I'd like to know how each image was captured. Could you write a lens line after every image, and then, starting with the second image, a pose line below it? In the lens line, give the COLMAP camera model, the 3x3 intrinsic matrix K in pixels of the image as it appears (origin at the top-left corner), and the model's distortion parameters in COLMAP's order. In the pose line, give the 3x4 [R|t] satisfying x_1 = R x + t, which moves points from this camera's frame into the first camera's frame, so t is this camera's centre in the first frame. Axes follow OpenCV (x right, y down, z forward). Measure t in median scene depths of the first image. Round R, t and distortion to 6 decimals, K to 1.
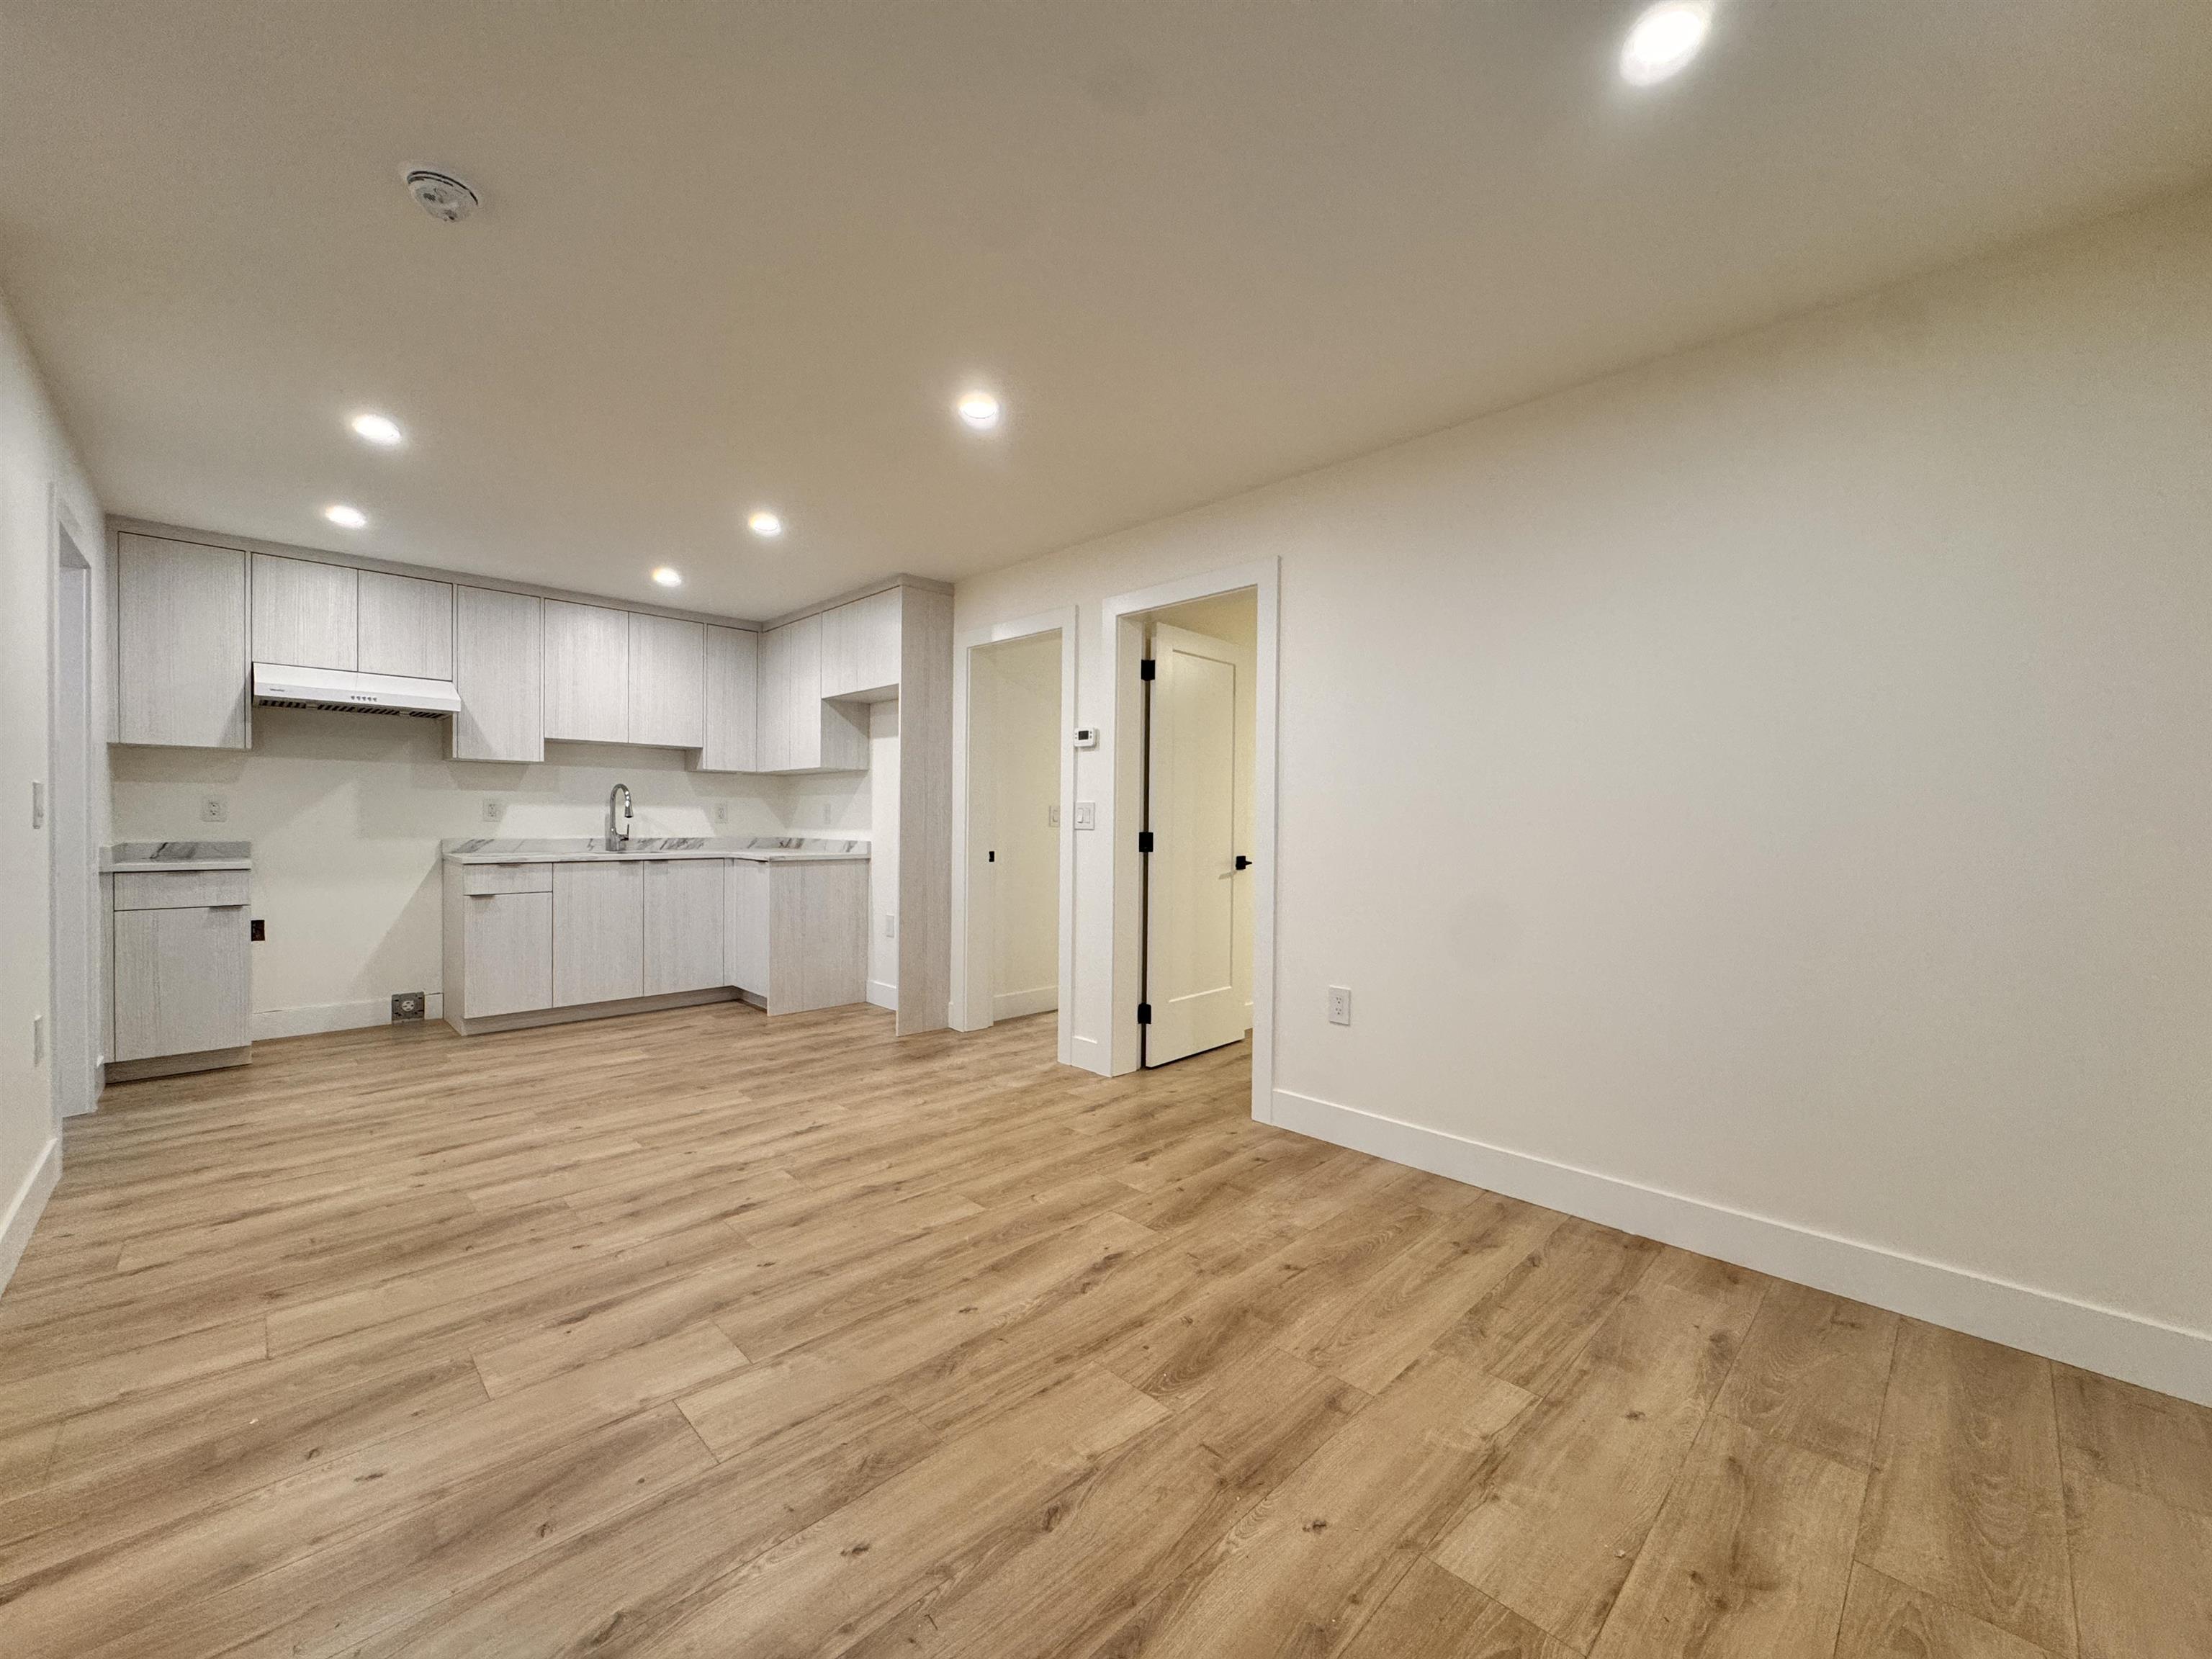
lens RADIAL K [[881.8, 0, 1106.0], [0, 881.8, 829.5], [0, 0, 1]] dist [-0.002915, -0.000413]
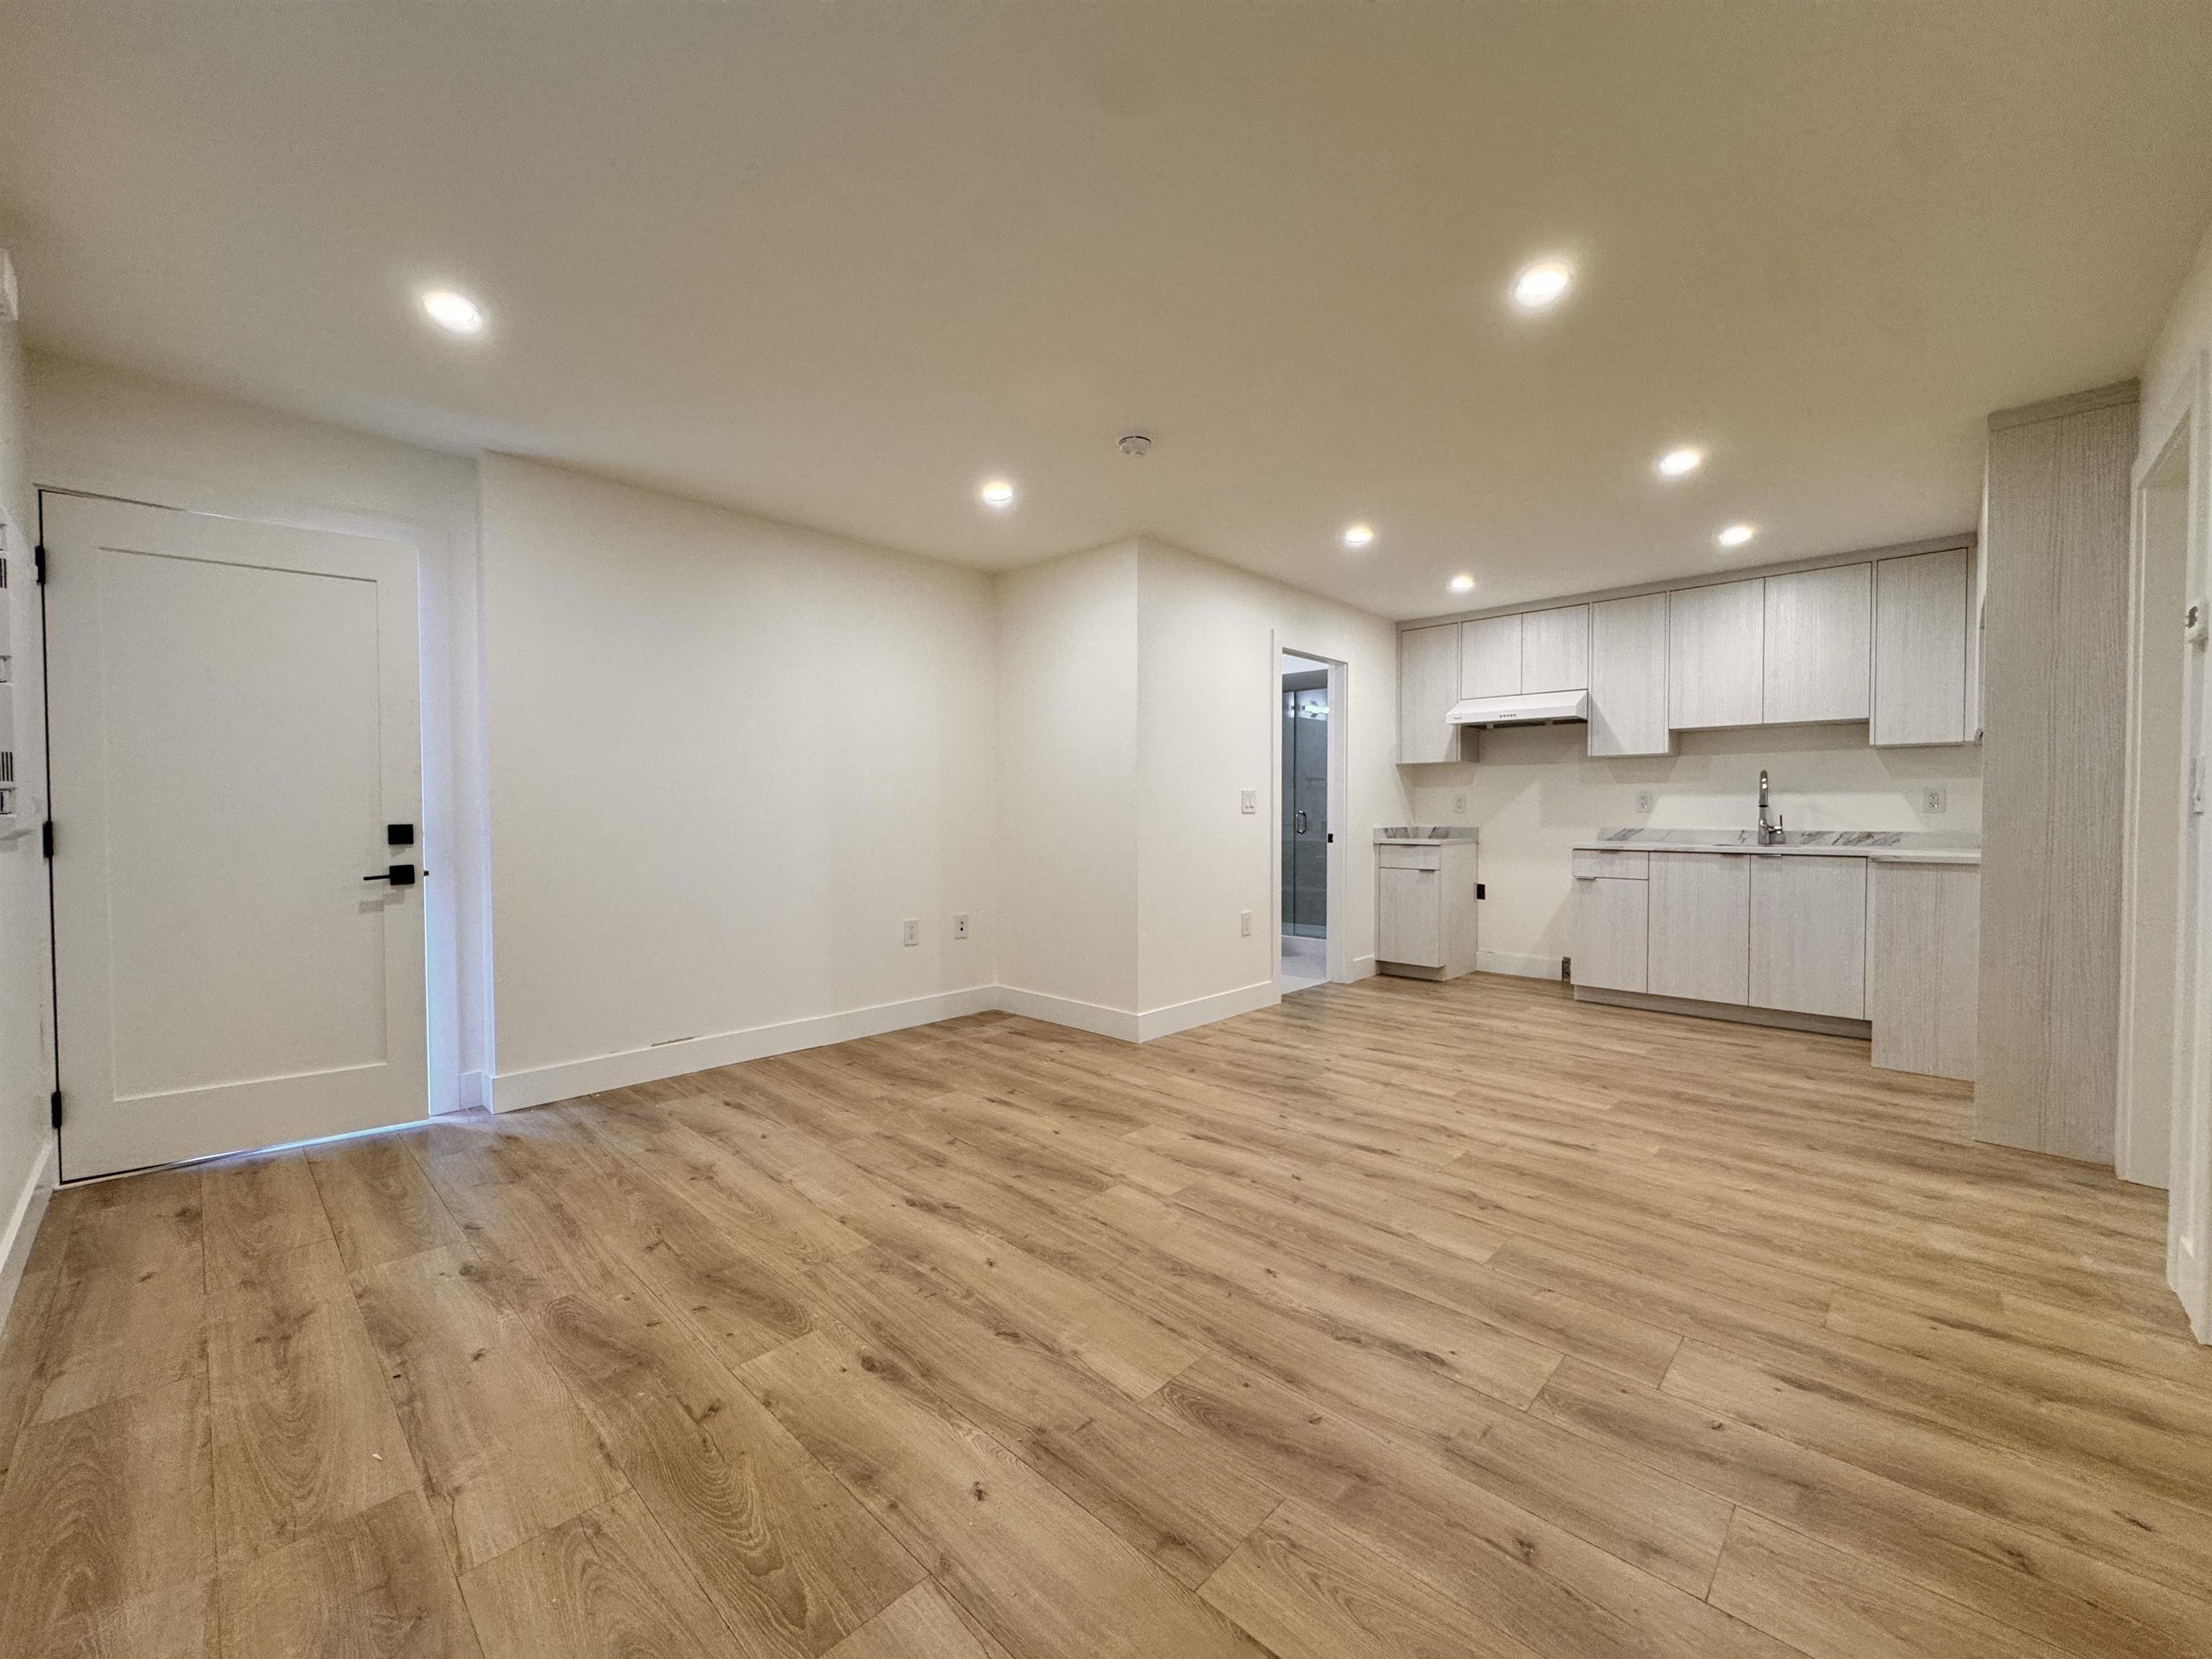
lens RADIAL K [[881.8, 0, 1106.0], [0, 881.8, 829.5], [0, 0, 1]] dist [-0.002915, -0.000413]
pose [[0.030767, 0.010402, -0.999472, 0.460514], [-0.011123, 0.999887, 0.010064, 0.010658], [0.999465, 0.010808, 0.030879, 0.412410]]
